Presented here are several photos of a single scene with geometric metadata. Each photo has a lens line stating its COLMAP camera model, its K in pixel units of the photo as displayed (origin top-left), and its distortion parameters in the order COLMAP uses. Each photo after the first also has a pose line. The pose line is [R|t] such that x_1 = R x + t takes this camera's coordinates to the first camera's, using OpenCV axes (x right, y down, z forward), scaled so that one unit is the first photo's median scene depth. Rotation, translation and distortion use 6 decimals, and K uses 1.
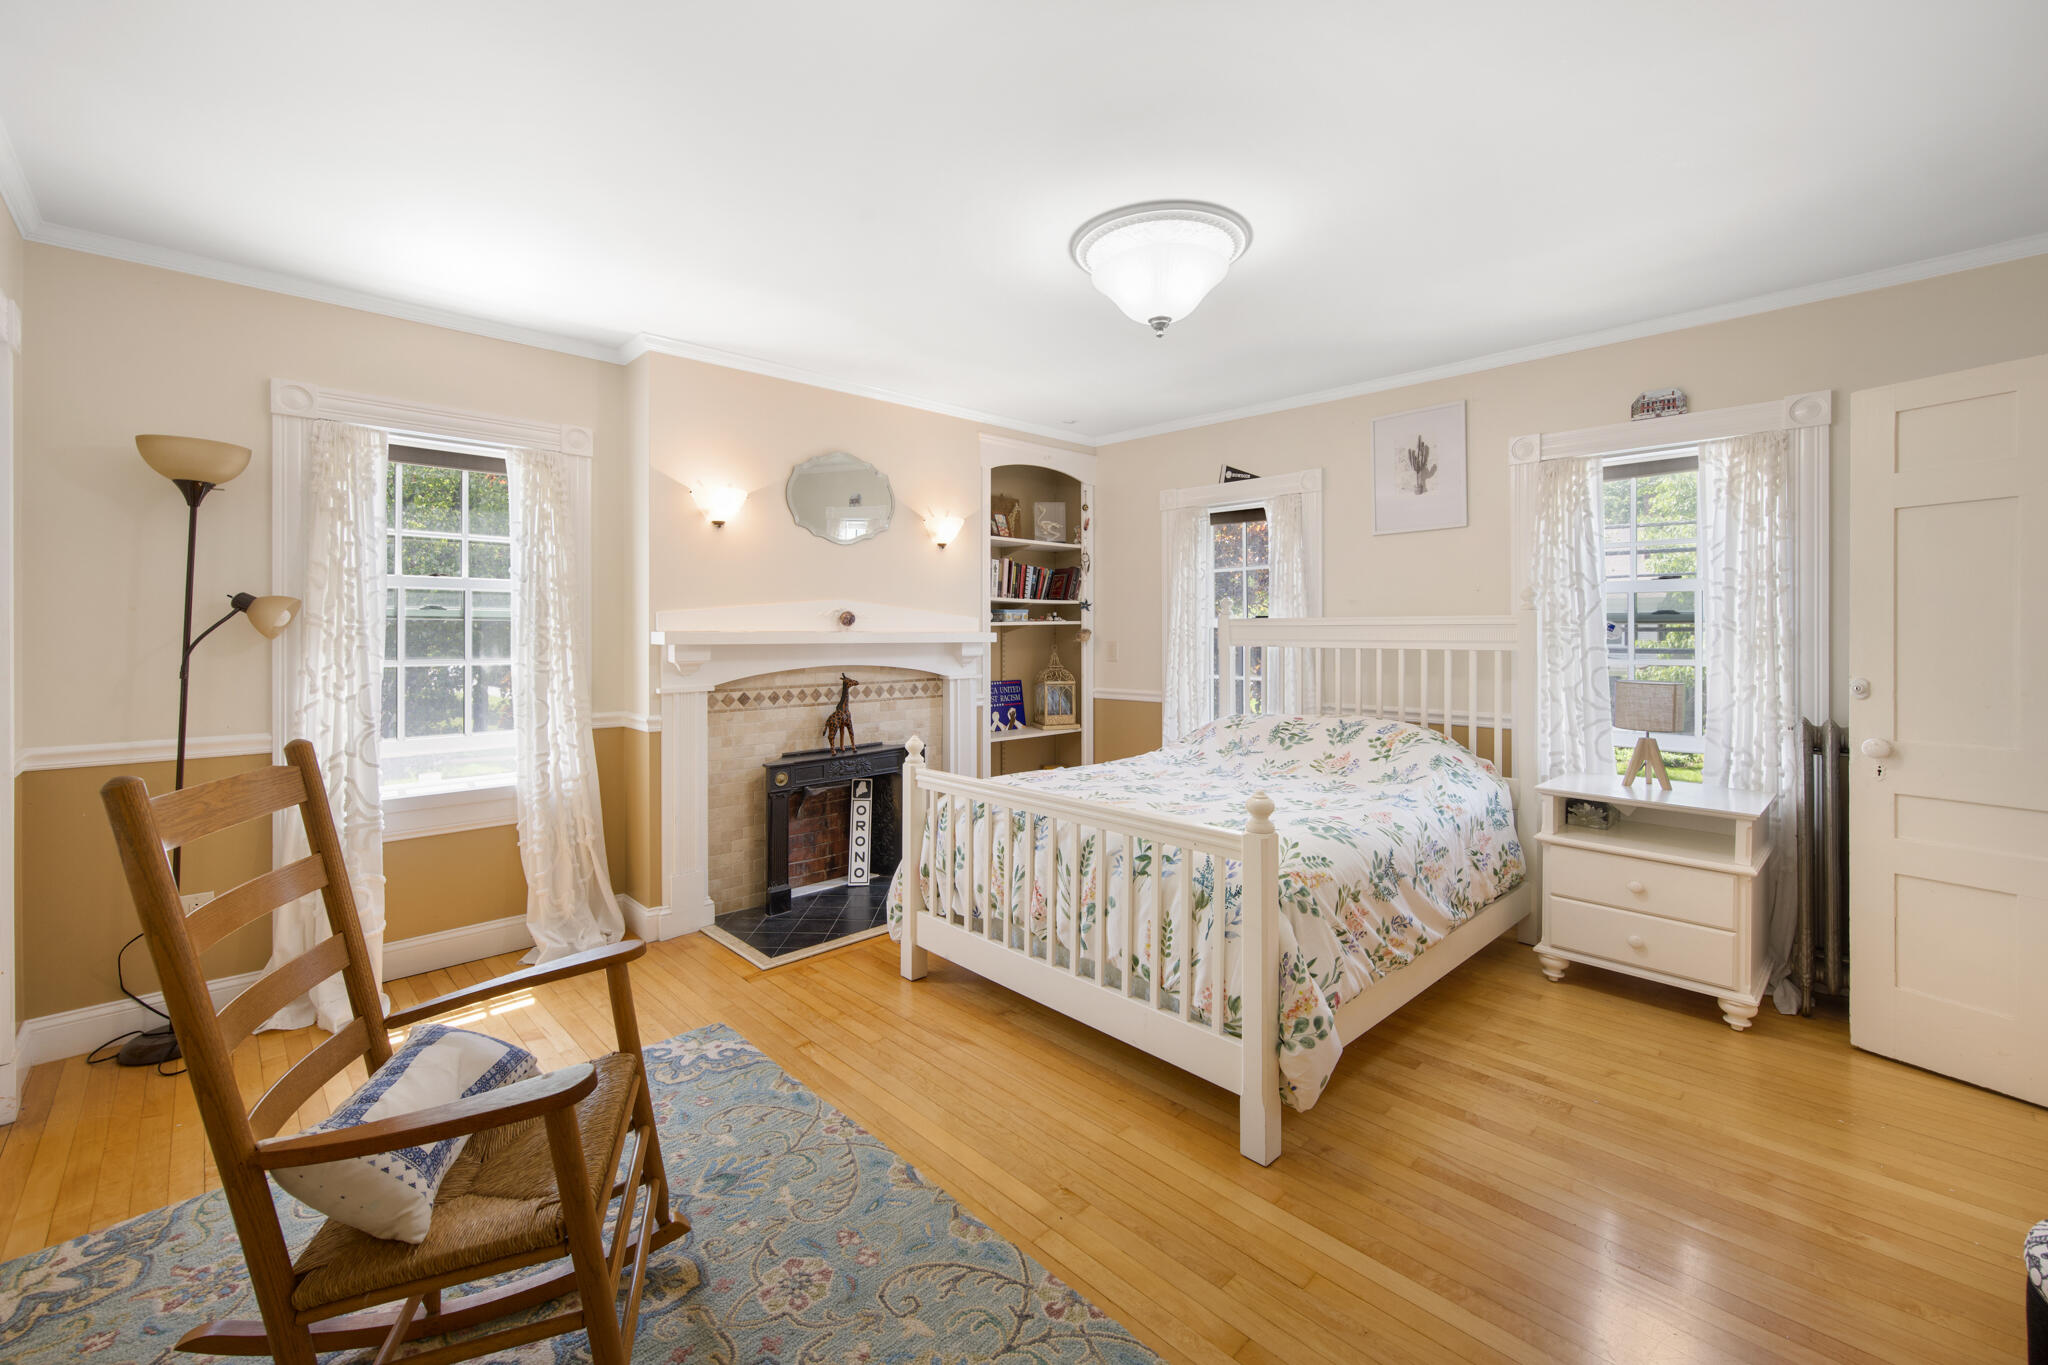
lens RADIAL K [[830.7, 0, 1028.4], [0, 830.7, 637.2], [0, 0, 1]] dist [0.000851, 0.000156]
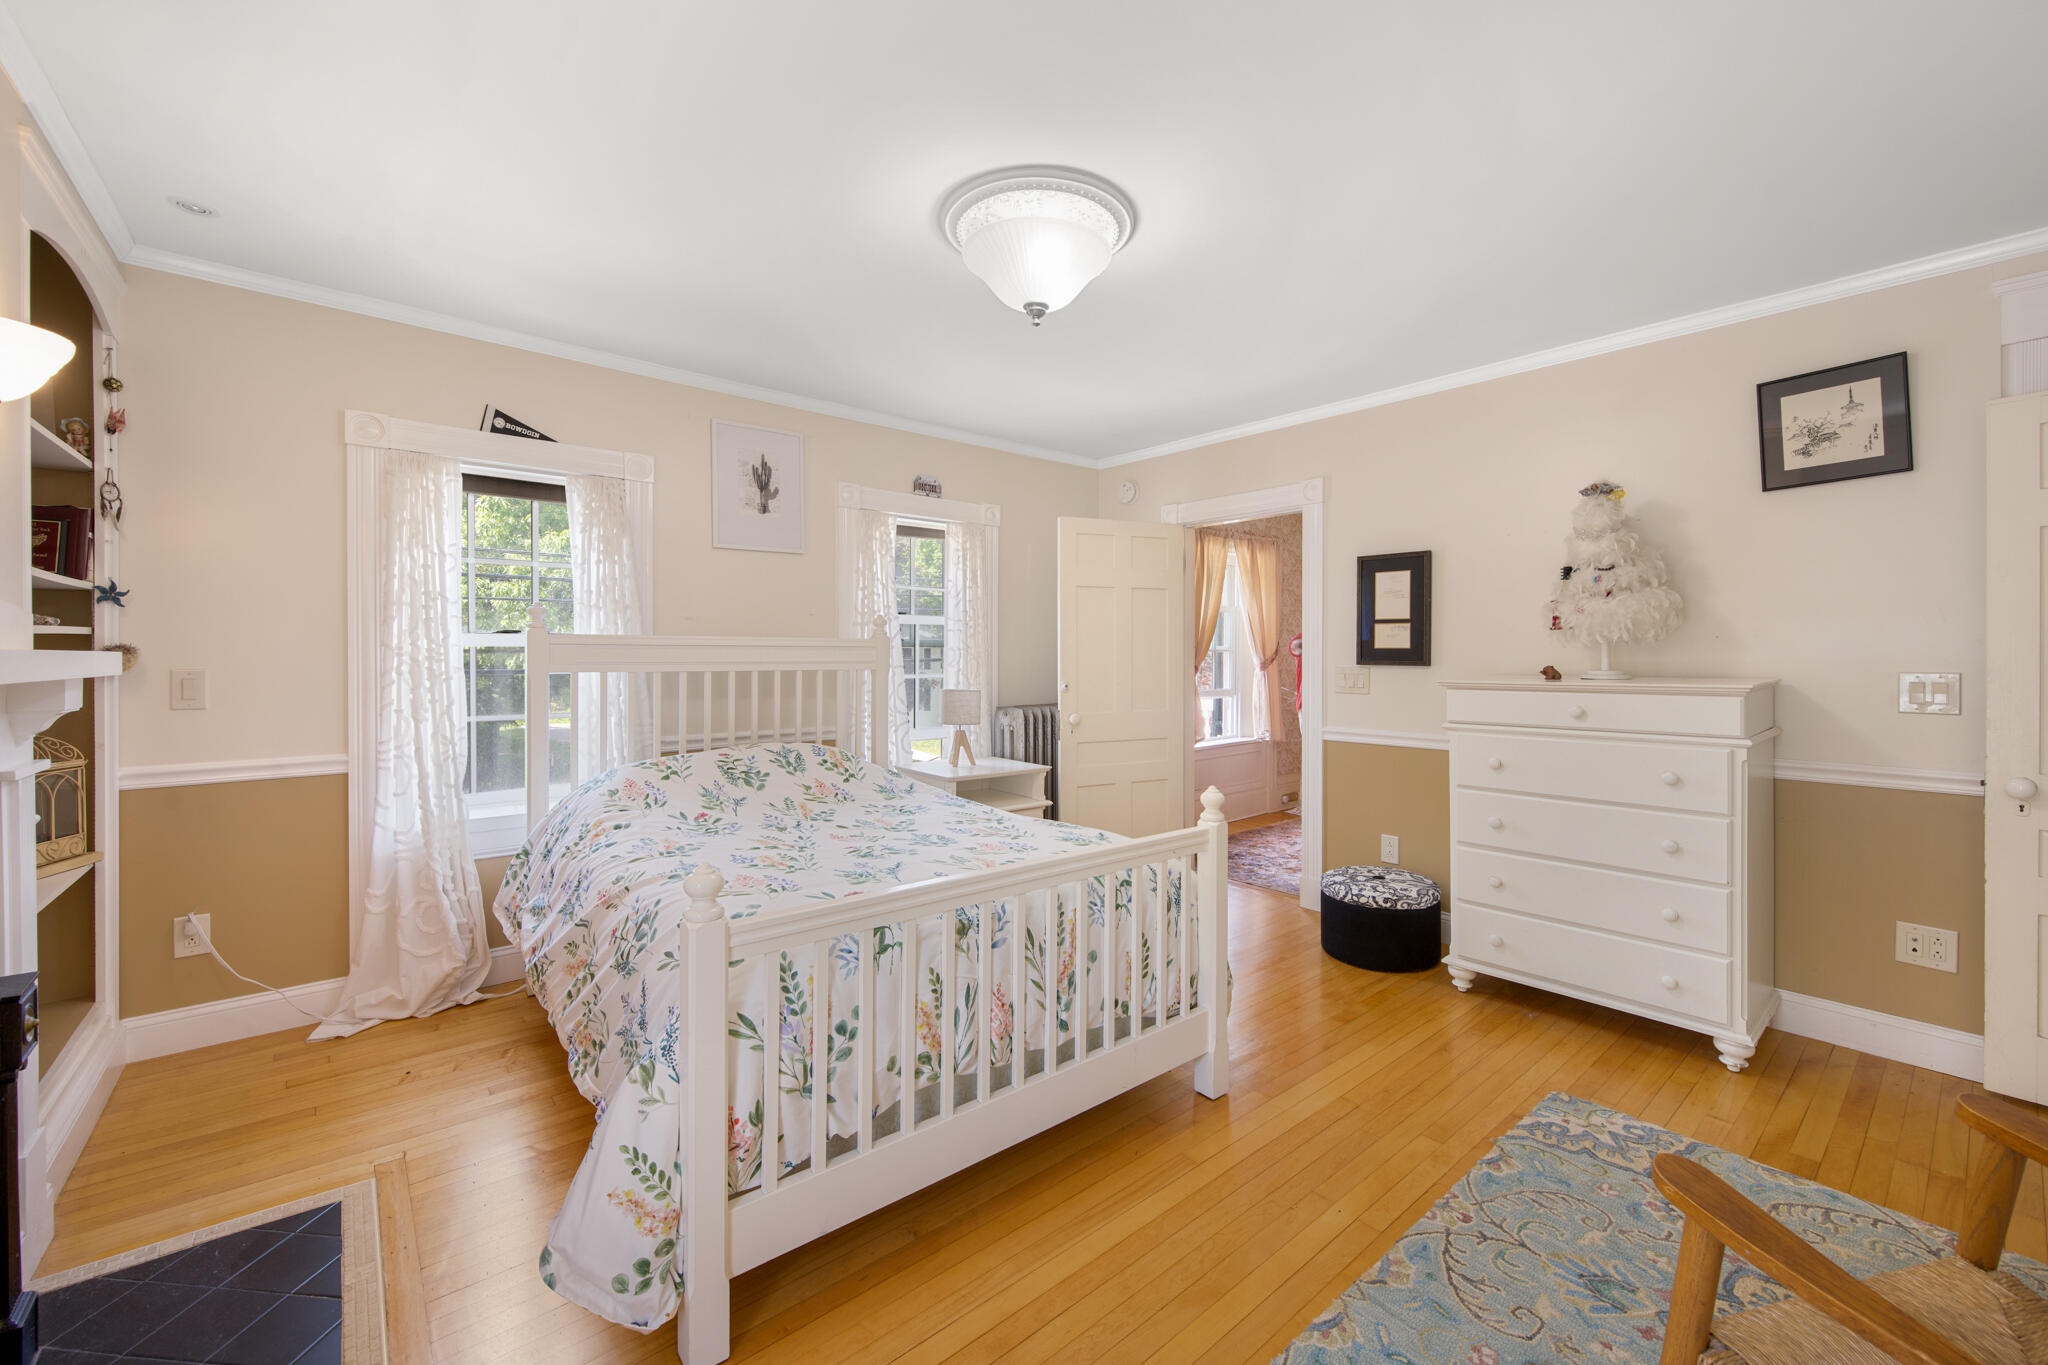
lens RADIAL K [[815.4, 0, 1026.6], [0, 815.4, 664.5], [0, 0, 1]] dist [-0.000326, 0.000245]
pose [[0.079357, -0.011975, 0.996774, -0.503167], [0.003771, 0.999924, 0.011713, -0.003263], [-0.996839, 0.002829, 0.079396, 0.651193]]
